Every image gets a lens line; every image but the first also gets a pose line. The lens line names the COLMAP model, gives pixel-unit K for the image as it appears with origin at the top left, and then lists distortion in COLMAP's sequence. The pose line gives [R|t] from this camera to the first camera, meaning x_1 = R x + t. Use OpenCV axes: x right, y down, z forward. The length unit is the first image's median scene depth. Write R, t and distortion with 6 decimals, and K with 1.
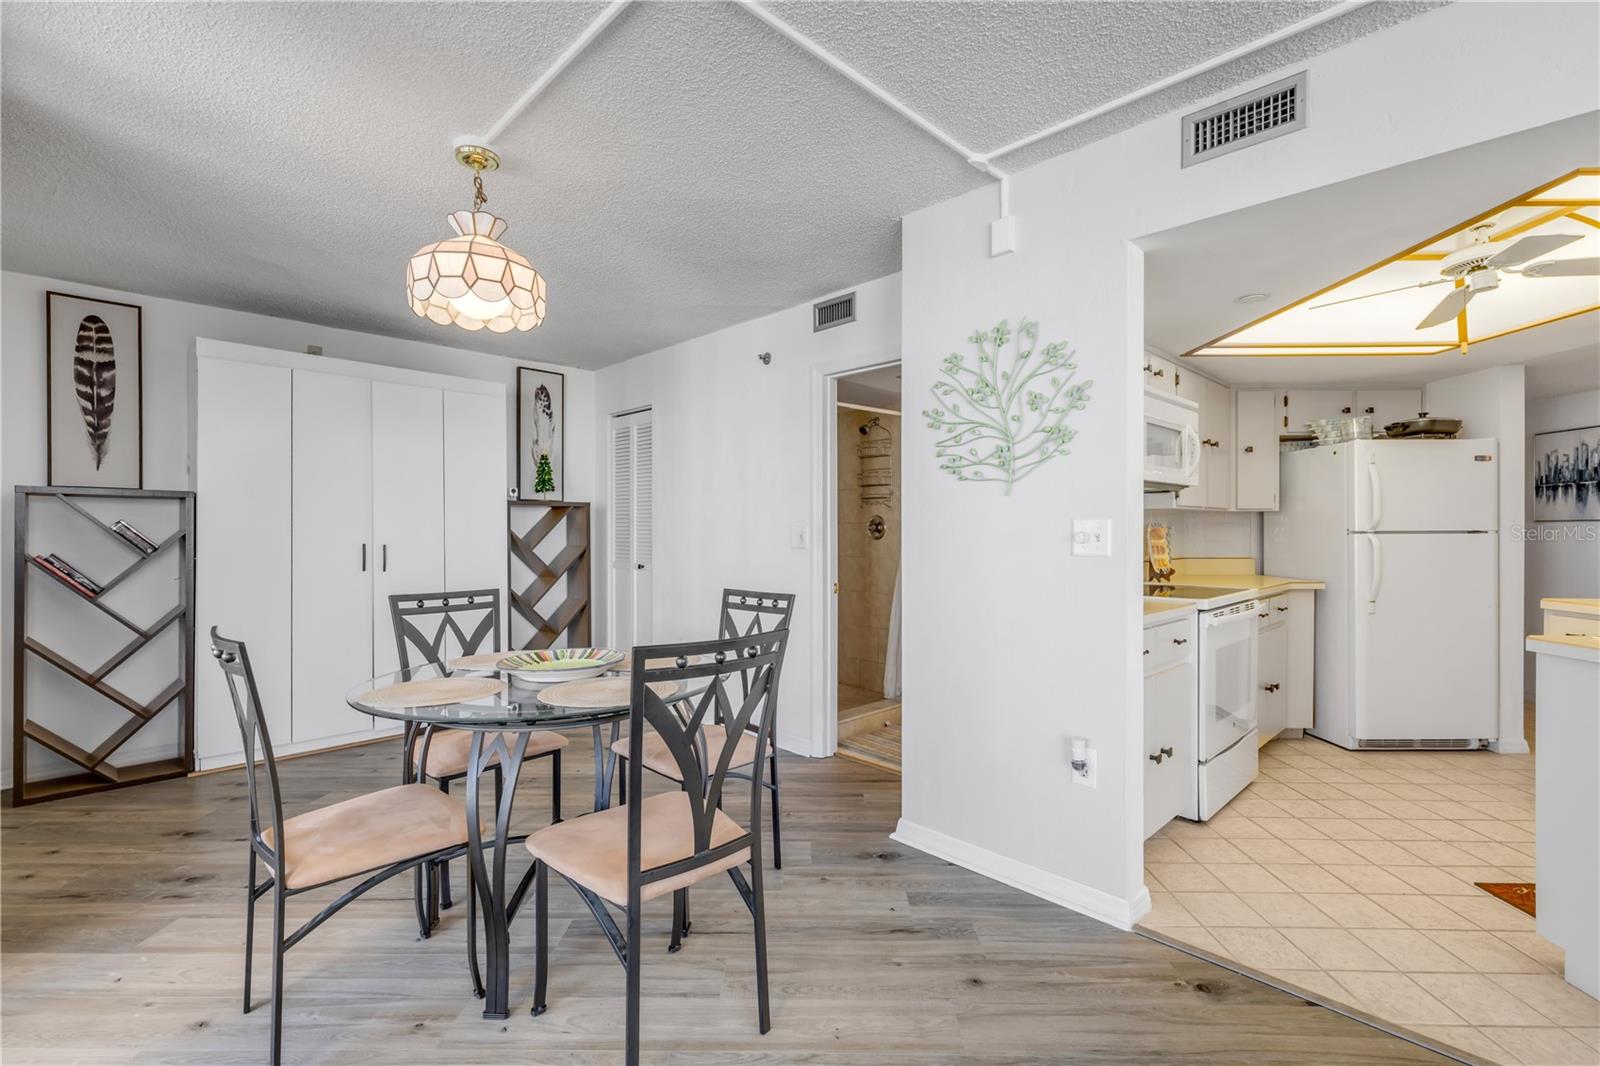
lens RADIAL K [[719.9, 0, 801.0], [0, 719.9, 531.9], [0, 0, 1]] dist [0.001666, 0.000002]
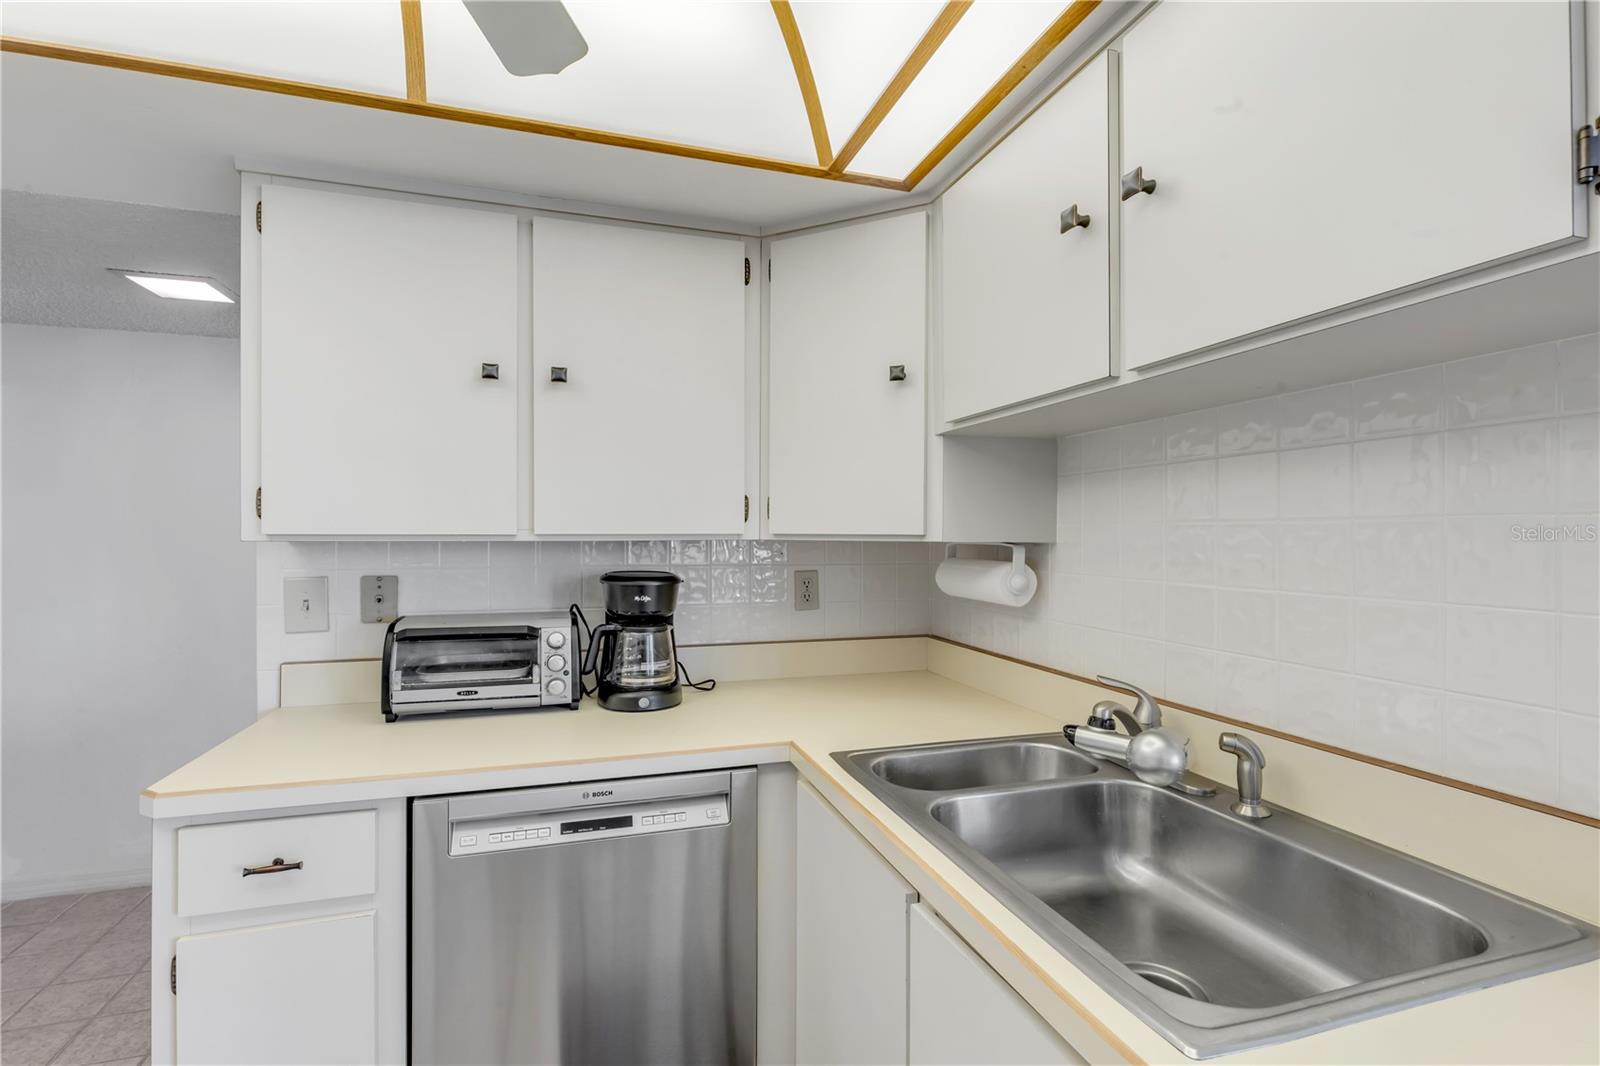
lens RADIAL K [[719.9, 0, 791.8], [0, 719.9, 536.6], [0, 0, 1]] dist [0.001666, 0.000002]
pose [[-0.322081, -0.004212, 0.946703, 0.430251], [0.002605, 0.999982, 0.005335, -0.033202], [-0.946708, 0.004184, -0.322065, 0.614016]]
